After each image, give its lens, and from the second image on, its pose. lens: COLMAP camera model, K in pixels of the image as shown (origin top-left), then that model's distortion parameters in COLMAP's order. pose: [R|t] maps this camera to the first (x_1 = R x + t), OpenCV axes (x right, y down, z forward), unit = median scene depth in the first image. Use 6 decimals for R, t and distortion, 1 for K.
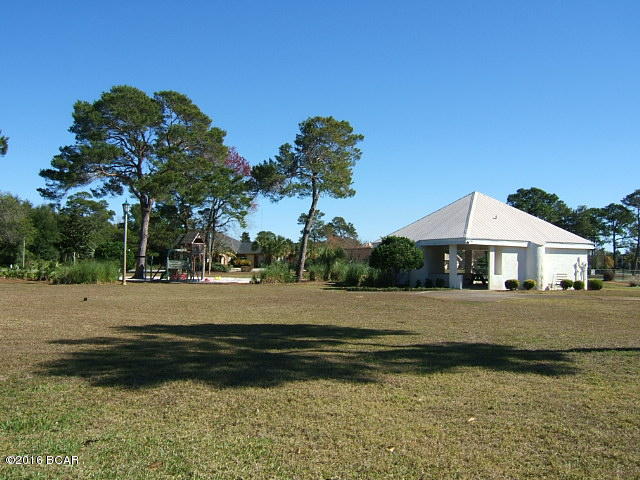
lens RADIAL K [[613.5, 0, 322.1], [0, 613.5, 240.1], [0, 0, 1]] dist [-0.103467, 0.029351]
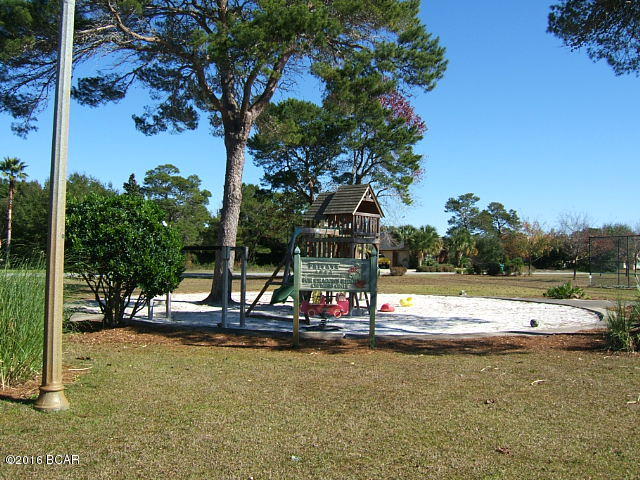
lens RADIAL K [[613.5, 0, 322.1], [0, 613.5, 240.1], [0, 0, 1]] dist [-0.103467, 0.029351]
pose [[0.983999, -0.005028, -0.178103, -0.100697], [0.005563, 0.999981, 0.002505, 0.012704], [0.178087, -0.003456, 0.984009, 0.382782]]
